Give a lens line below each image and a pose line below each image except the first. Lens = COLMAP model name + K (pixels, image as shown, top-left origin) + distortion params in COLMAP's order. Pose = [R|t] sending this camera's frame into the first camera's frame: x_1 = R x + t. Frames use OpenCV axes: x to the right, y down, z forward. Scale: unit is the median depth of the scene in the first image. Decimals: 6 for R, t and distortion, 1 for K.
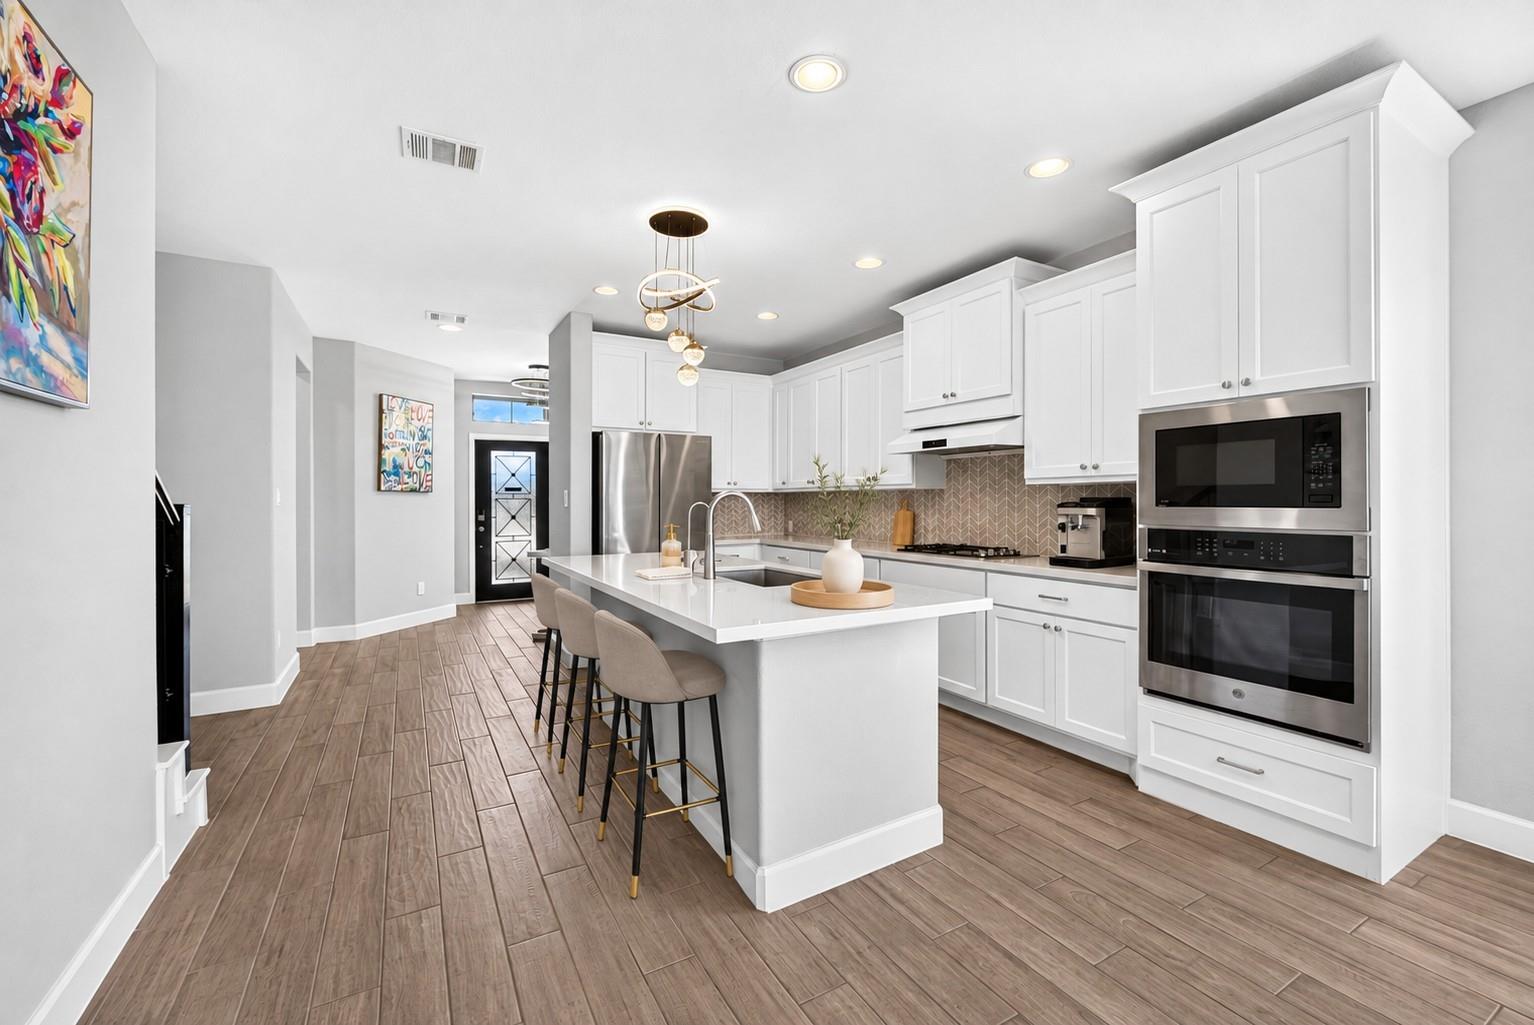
lens RADIAL K [[634.9, 0, 764.3], [0, 634.9, 508.4], [0, 0, 1]] dist [-0.000331, 0.000013]
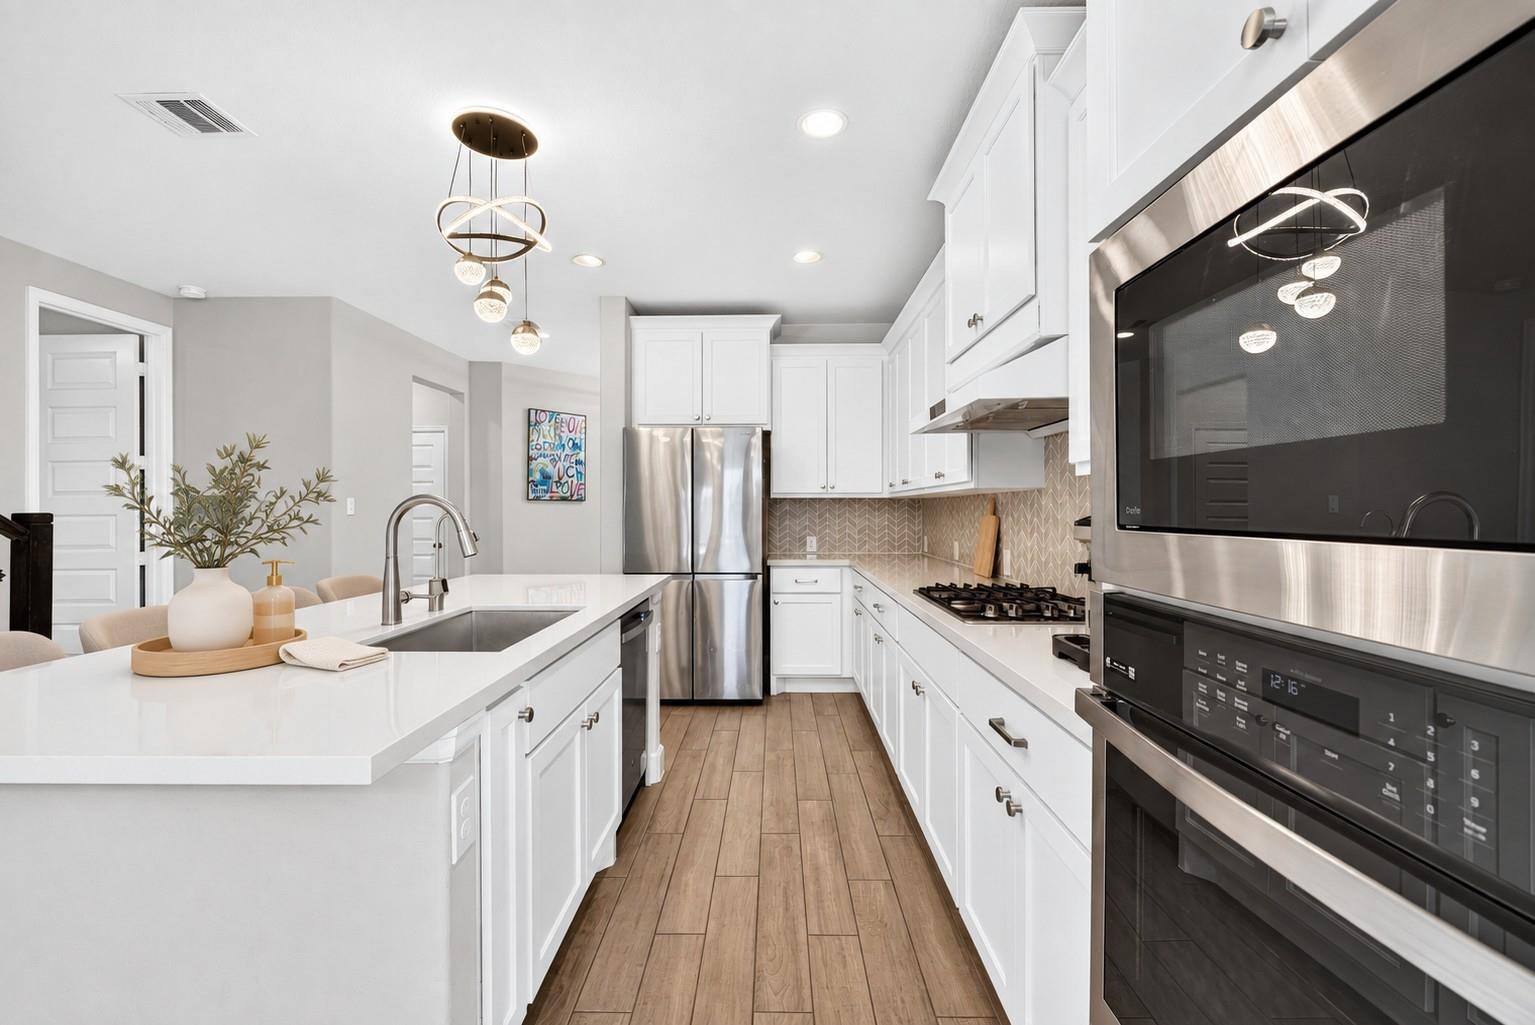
lens RADIAL K [[635.3, 0, 764.8], [0, 635.3, 508.4], [0, 0, 1]] dist [-0.000331, 0.000013]
pose [[0.860811, 0.000513, -0.508925, 0.501950], [-0.007077, 0.999915, -0.010961, -0.008218], [0.508876, 0.013037, 0.860741, 0.516345]]
